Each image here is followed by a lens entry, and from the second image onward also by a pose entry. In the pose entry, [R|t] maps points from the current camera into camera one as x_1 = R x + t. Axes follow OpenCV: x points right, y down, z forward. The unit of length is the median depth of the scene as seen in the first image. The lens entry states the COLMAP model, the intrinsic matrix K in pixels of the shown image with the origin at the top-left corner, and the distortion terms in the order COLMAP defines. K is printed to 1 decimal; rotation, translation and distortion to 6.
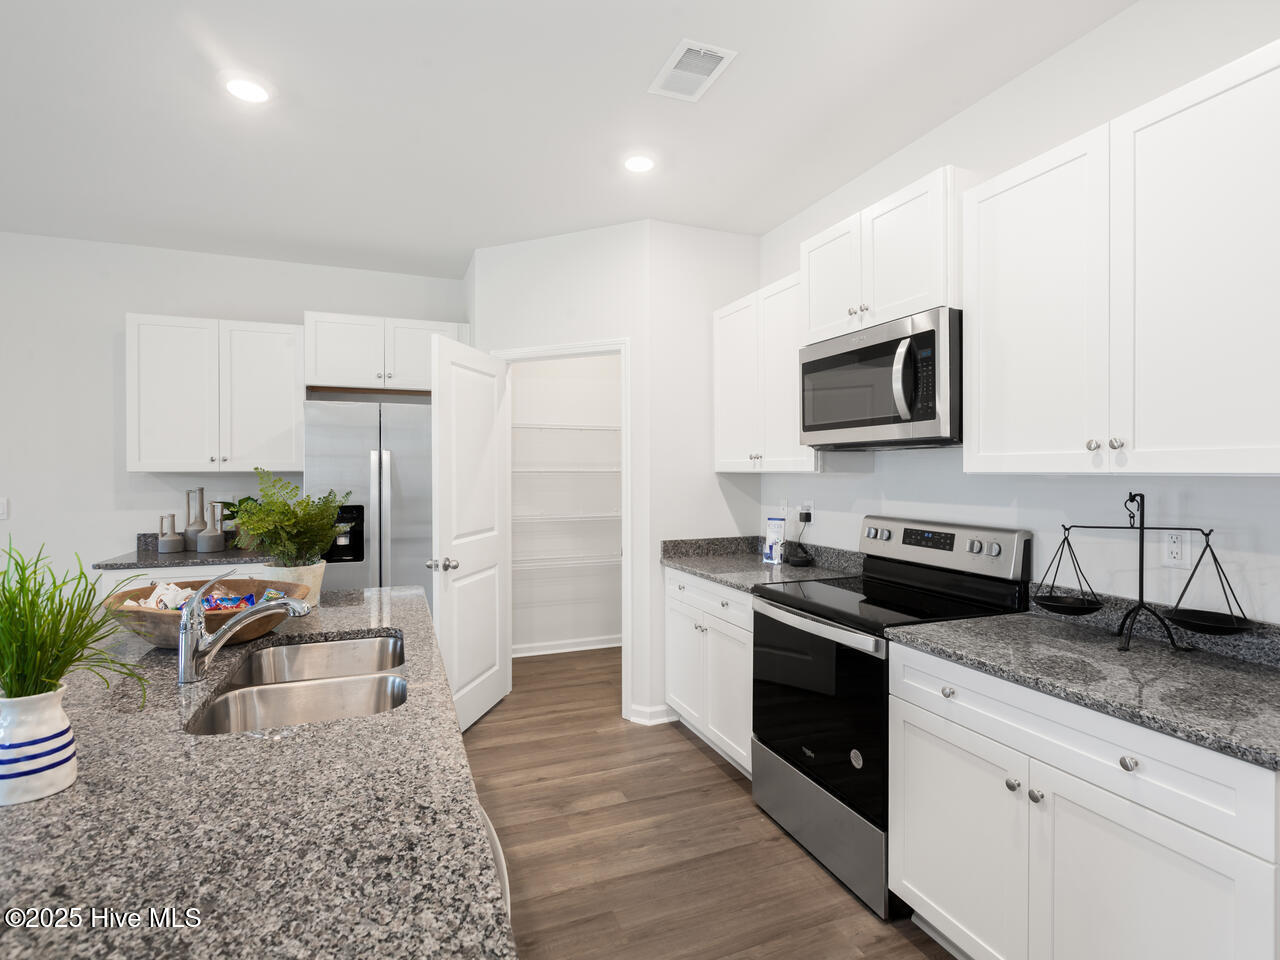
lens RADIAL K [[646.4, 0, 642.9], [0, 646.4, 478.8], [0, 0, 1]] dist [-0.003872, -0.000269]
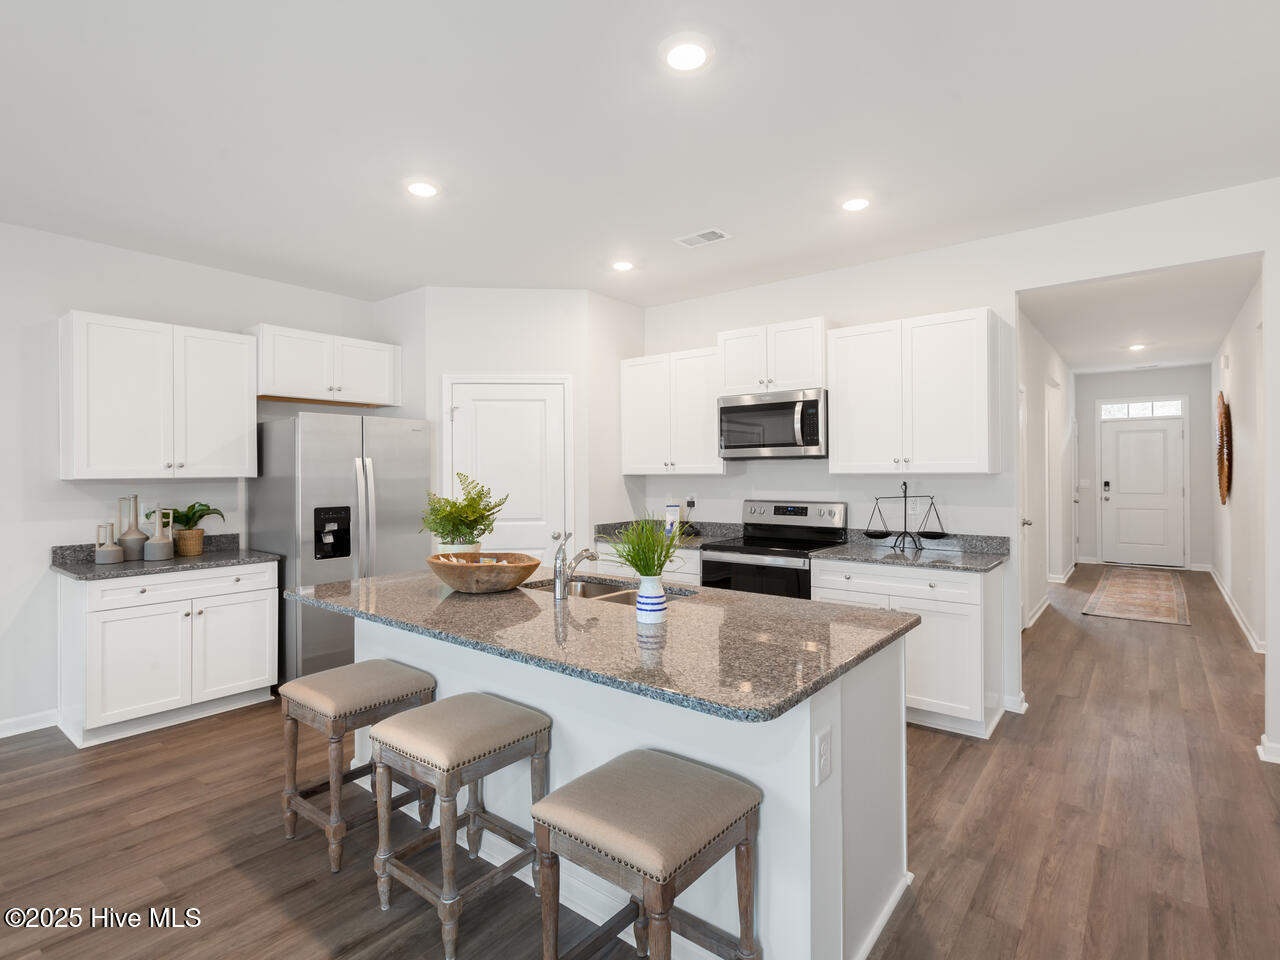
lens RADIAL K [[646.4, 0, 642.9], [0, 646.4, 478.8], [0, 0, 1]] dist [-0.003872, -0.000269]
pose [[0.861188, -0.010000, 0.508189, -0.763422], [0.013312, 0.999907, -0.002882, 0.004168], [-0.508113, 0.009247, 0.861241, -0.309647]]
